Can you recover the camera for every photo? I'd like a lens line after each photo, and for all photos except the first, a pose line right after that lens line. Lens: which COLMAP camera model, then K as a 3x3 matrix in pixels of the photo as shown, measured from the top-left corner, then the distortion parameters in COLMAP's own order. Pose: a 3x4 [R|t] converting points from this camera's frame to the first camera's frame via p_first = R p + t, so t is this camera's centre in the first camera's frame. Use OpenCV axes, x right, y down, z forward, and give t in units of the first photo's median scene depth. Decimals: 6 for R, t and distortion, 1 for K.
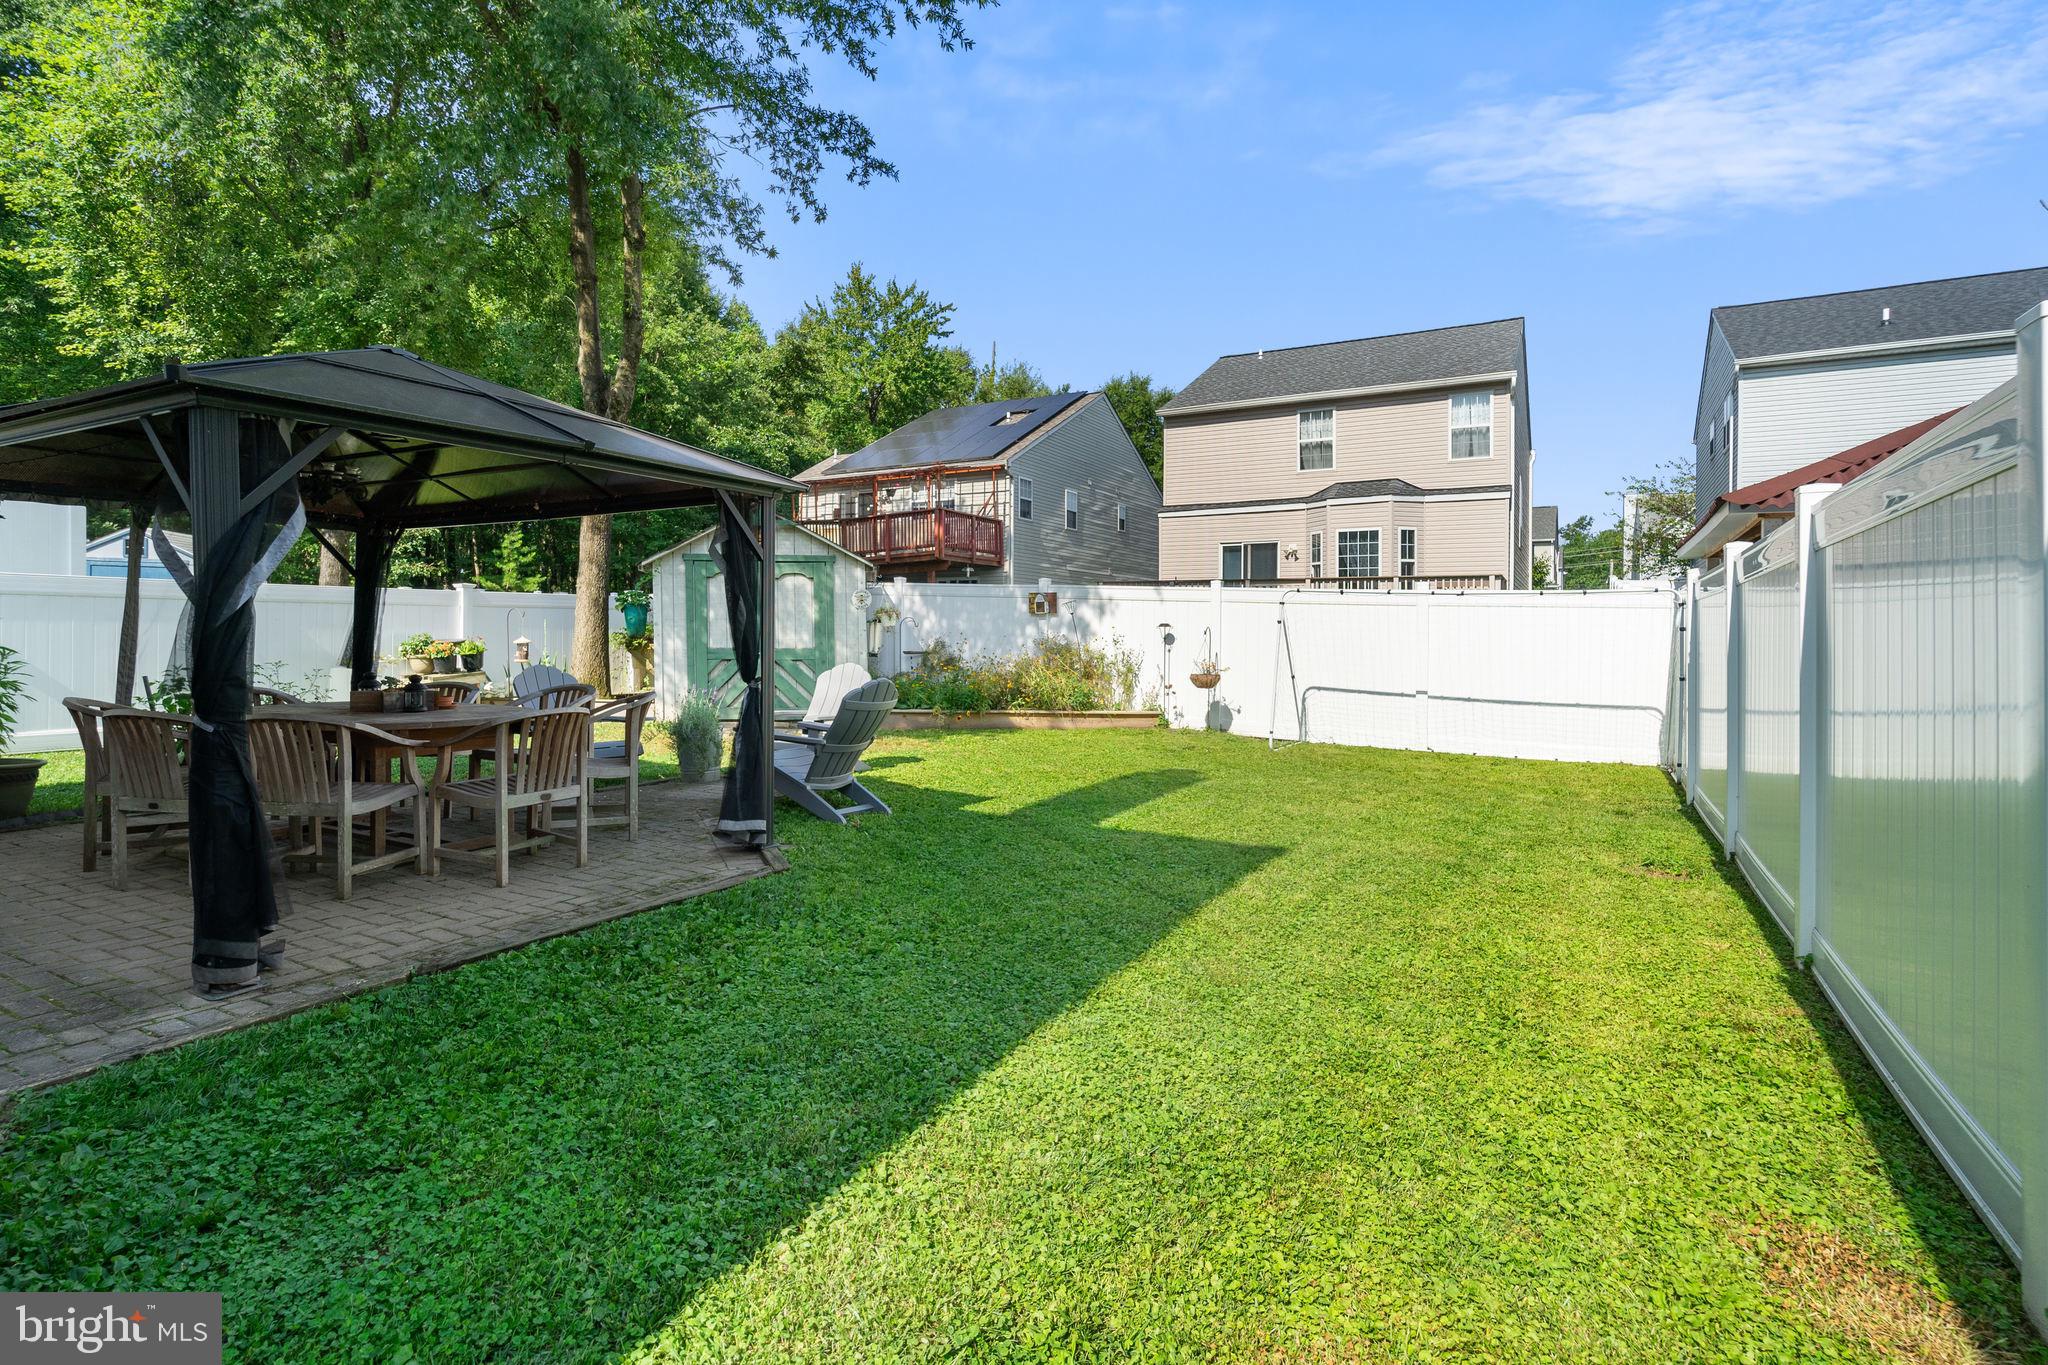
lens RADIAL K [[1005.2, 0, 1024.0], [0, 1005.2, 682.5], [0, 0, 1]] dist [-0.002496, -0.000716]
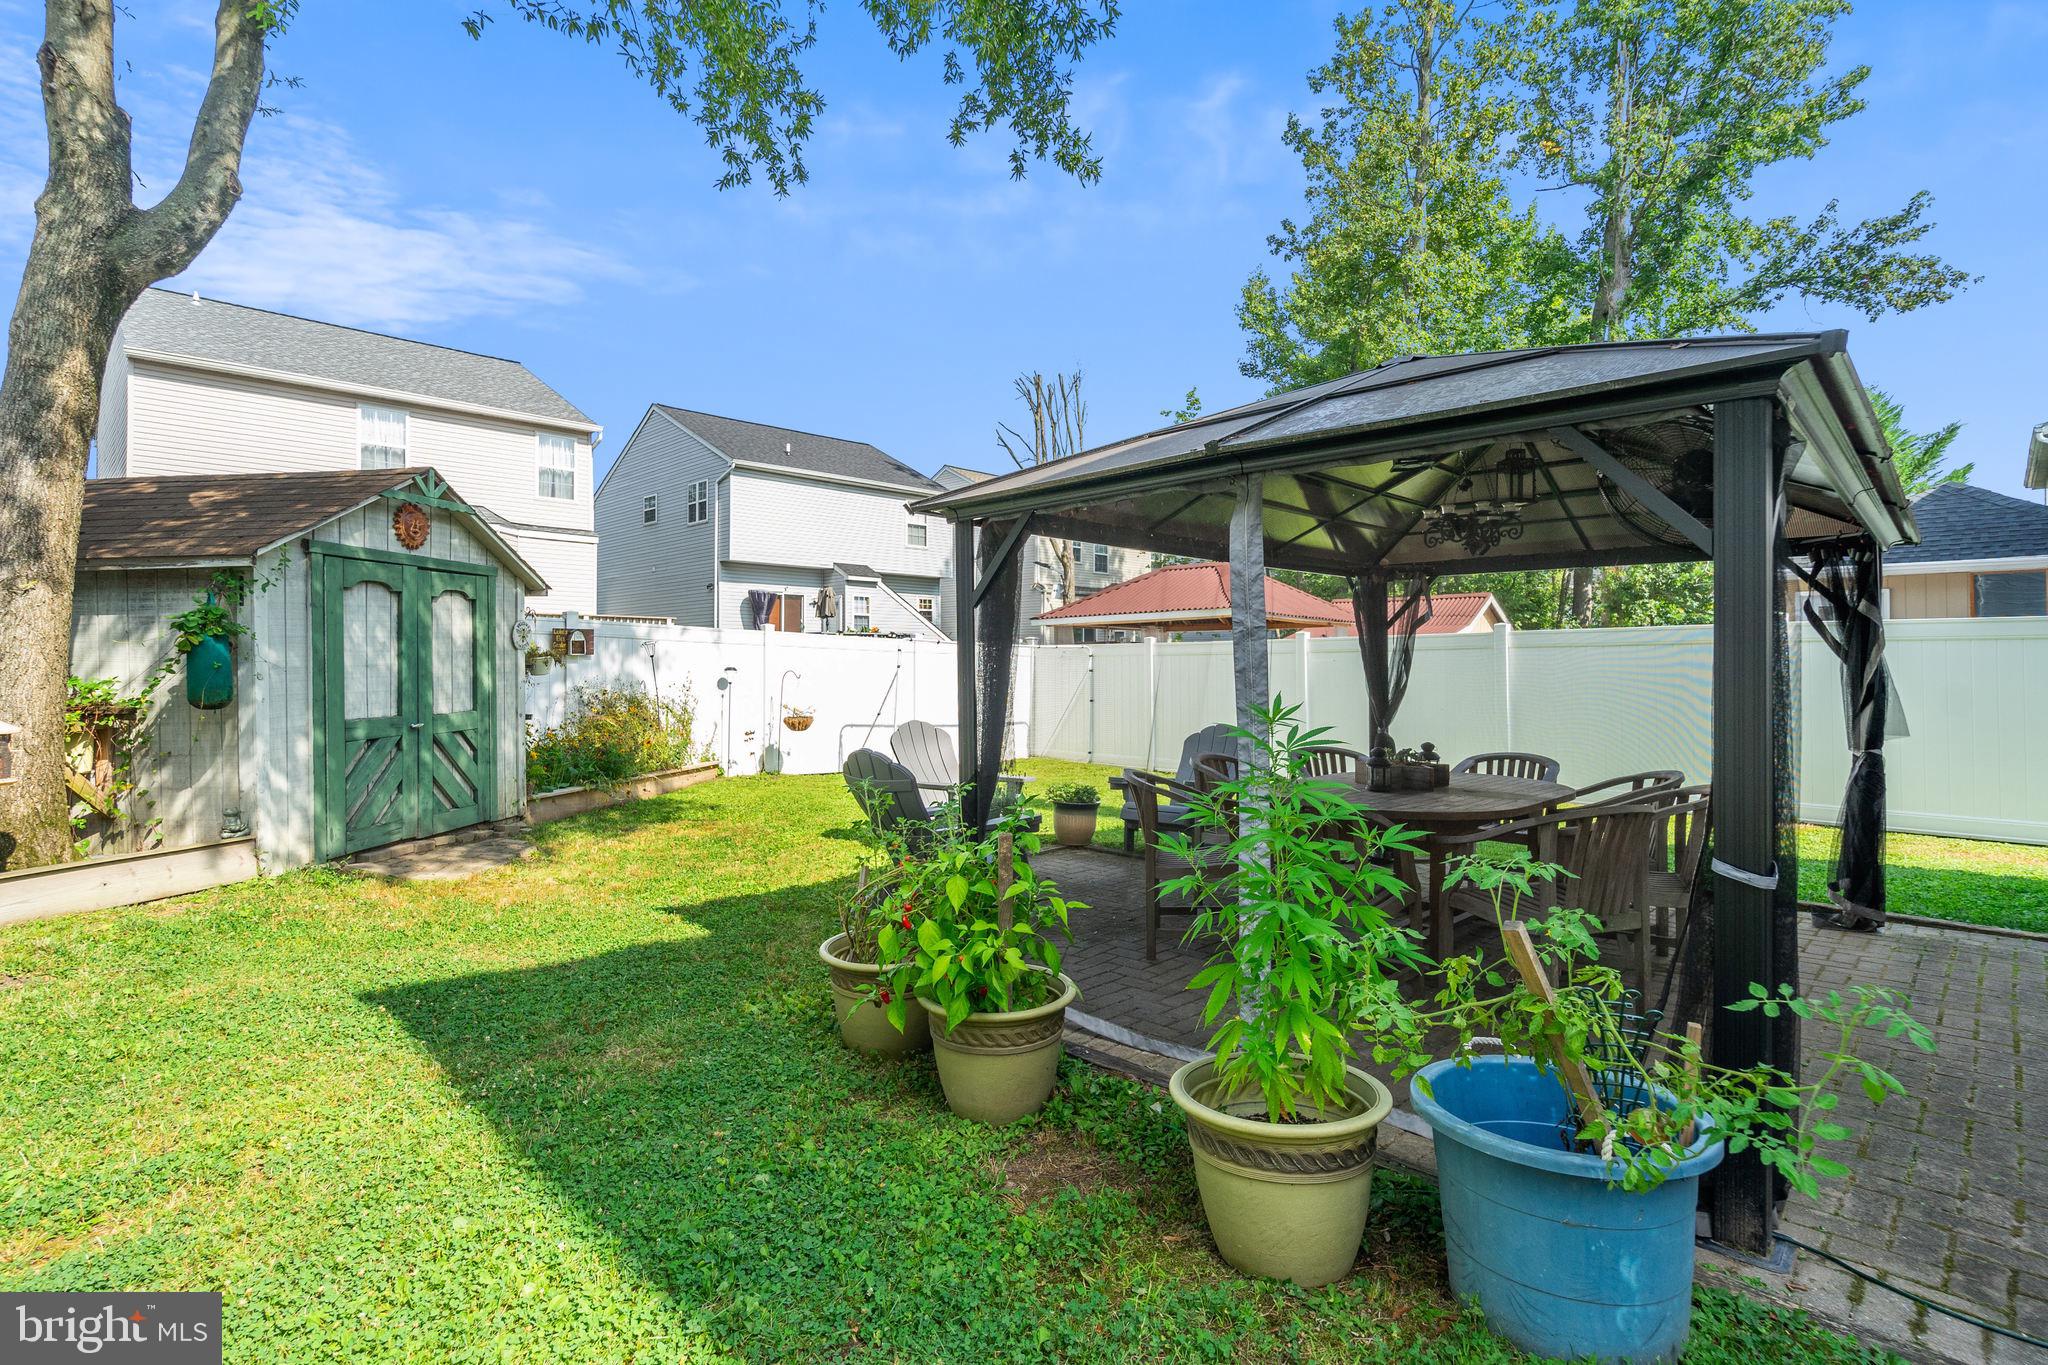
lens RADIAL K [[1005.2, 0, 1024.0], [0, 1005.2, 682.5], [0, 0, 1]] dist [-0.002496, -0.000716]
pose [[0.253738, -0.021677, 0.967030, -0.695508], [0.049124, 0.998748, 0.009498, -0.039512], [-0.966025, 0.045095, 0.254485, 0.479785]]
